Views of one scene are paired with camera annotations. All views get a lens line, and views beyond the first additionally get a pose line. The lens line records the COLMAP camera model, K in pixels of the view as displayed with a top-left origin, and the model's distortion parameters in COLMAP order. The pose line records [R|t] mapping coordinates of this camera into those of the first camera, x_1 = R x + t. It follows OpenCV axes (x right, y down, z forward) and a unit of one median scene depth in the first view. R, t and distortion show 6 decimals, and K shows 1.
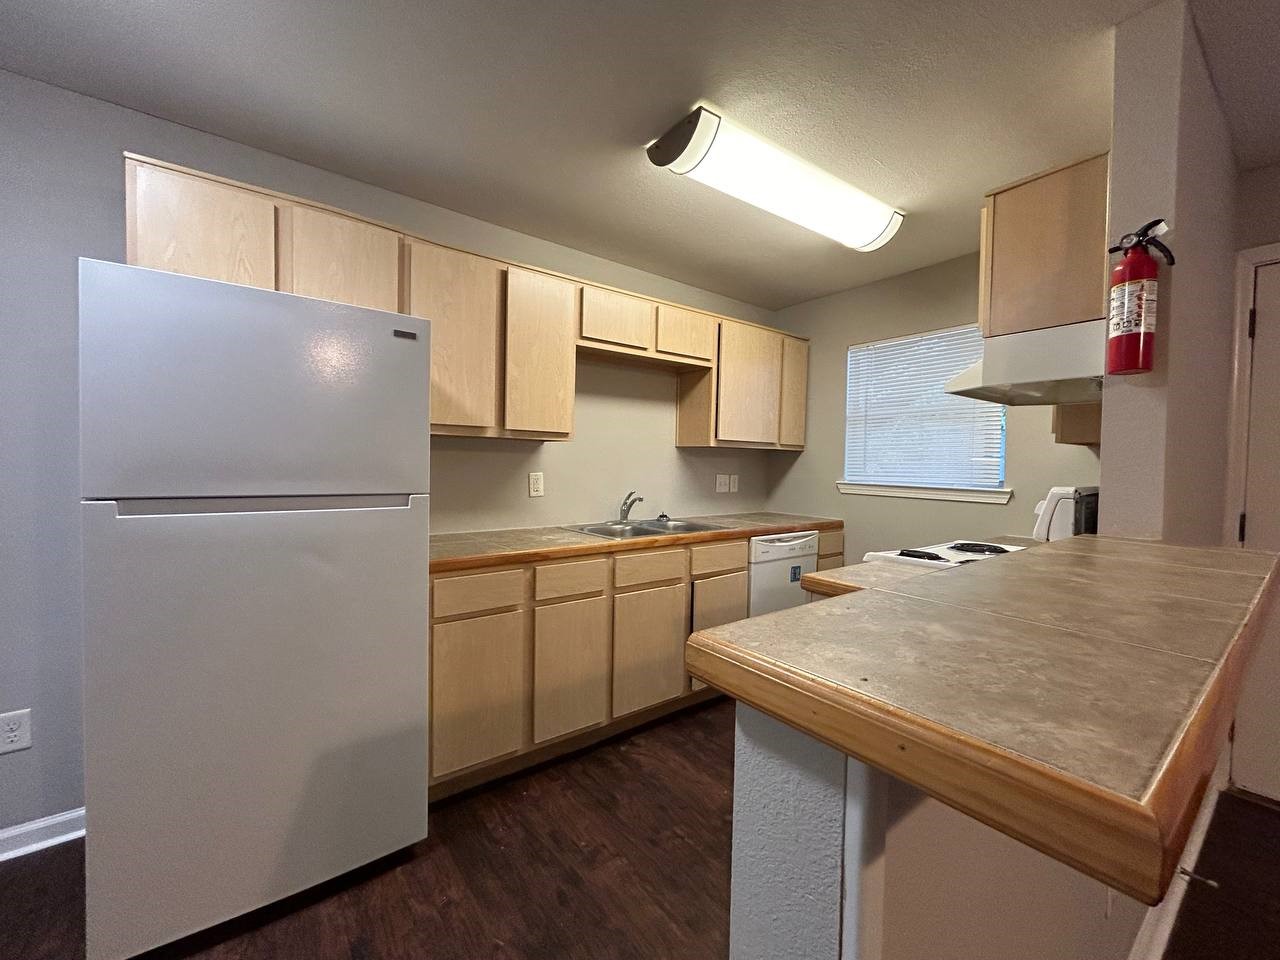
lens RADIAL K [[498.6, 0, 642.9], [0, 498.6, 478.2], [0, 0, 1]] dist [-0.001217, 0.000684]
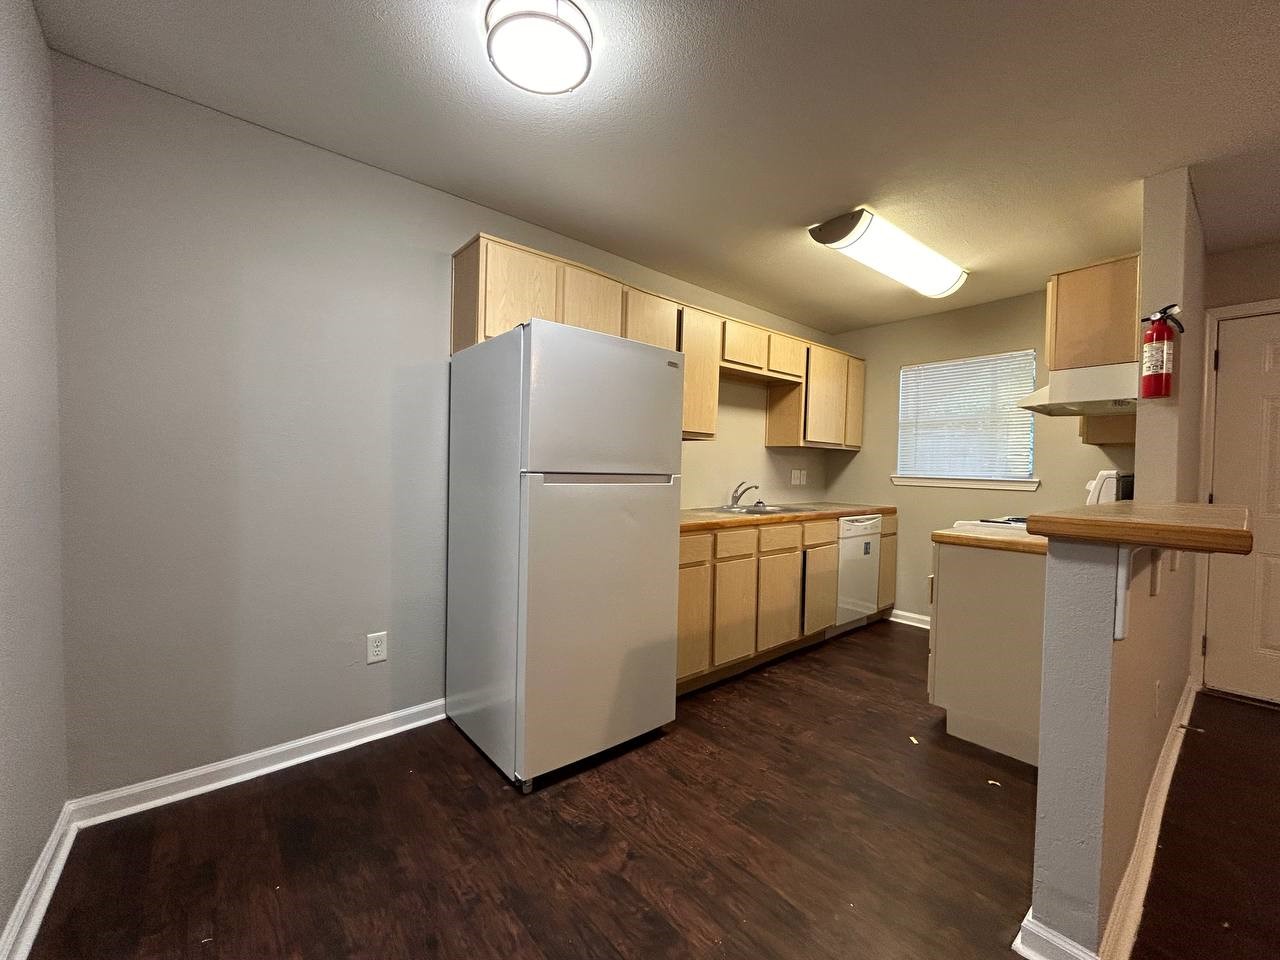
lens RADIAL K [[498.6, 0, 641.0], [0, 498.6, 478.9], [0, 0, 1]] dist [-0.001217, 0.000684]
pose [[0.998575, 0.002605, 0.053306, -0.496636], [-0.002223, 0.999971, -0.007227, 0.042819], [-0.053323, 0.007098, 0.998552, -0.333462]]
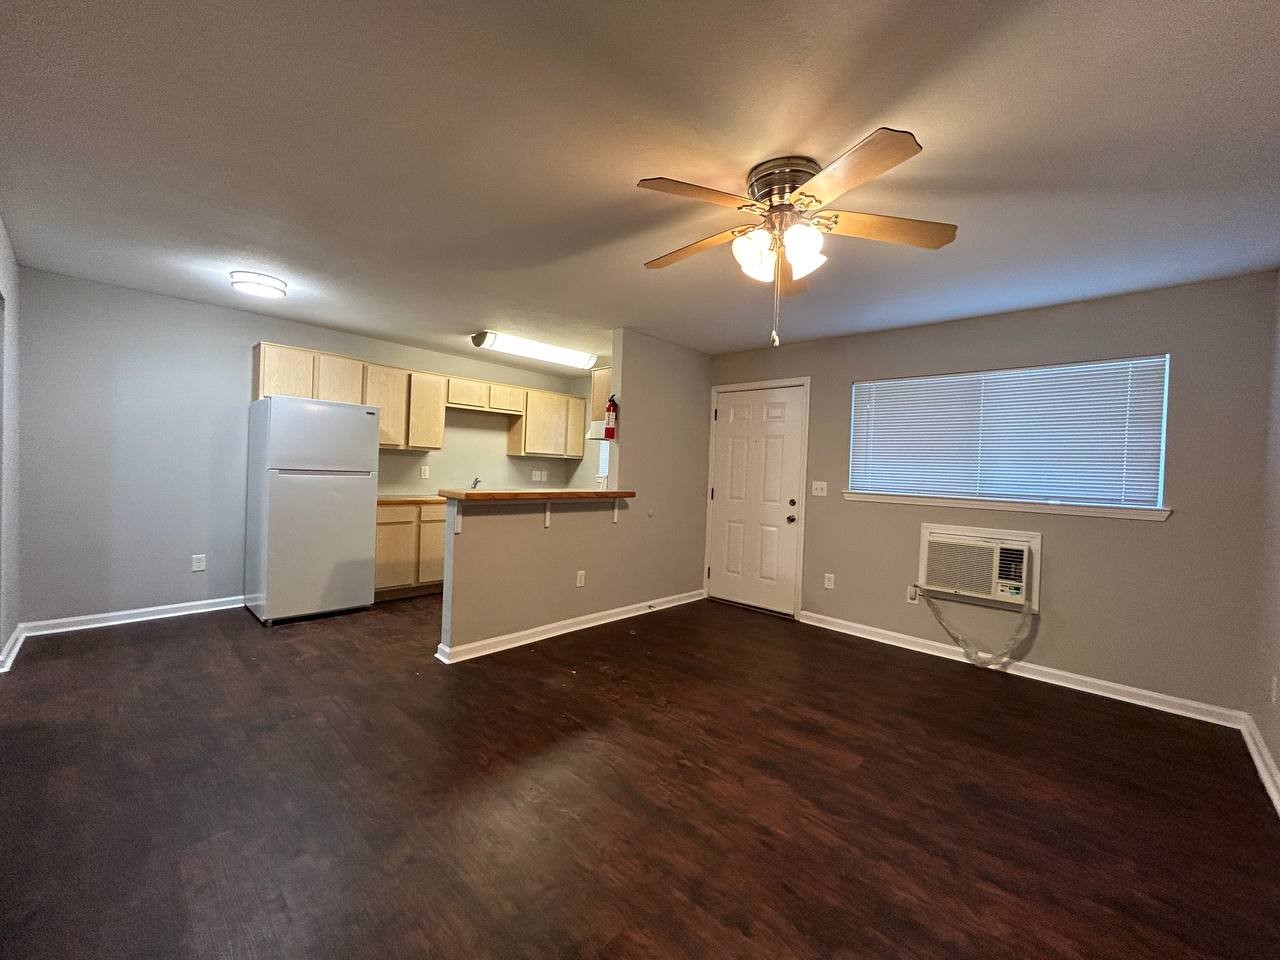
lens RADIAL K [[498.6, 0, 635.0], [0, 498.6, 479.4], [0, 0, 1]] dist [-0.001217, 0.000684]
pose [[0.987604, 0.021574, 0.155478, 0.411911], [-0.020996, 0.999765, -0.005360, 0.044813], [-0.155557, 0.002029, 0.987825, -1.478243]]
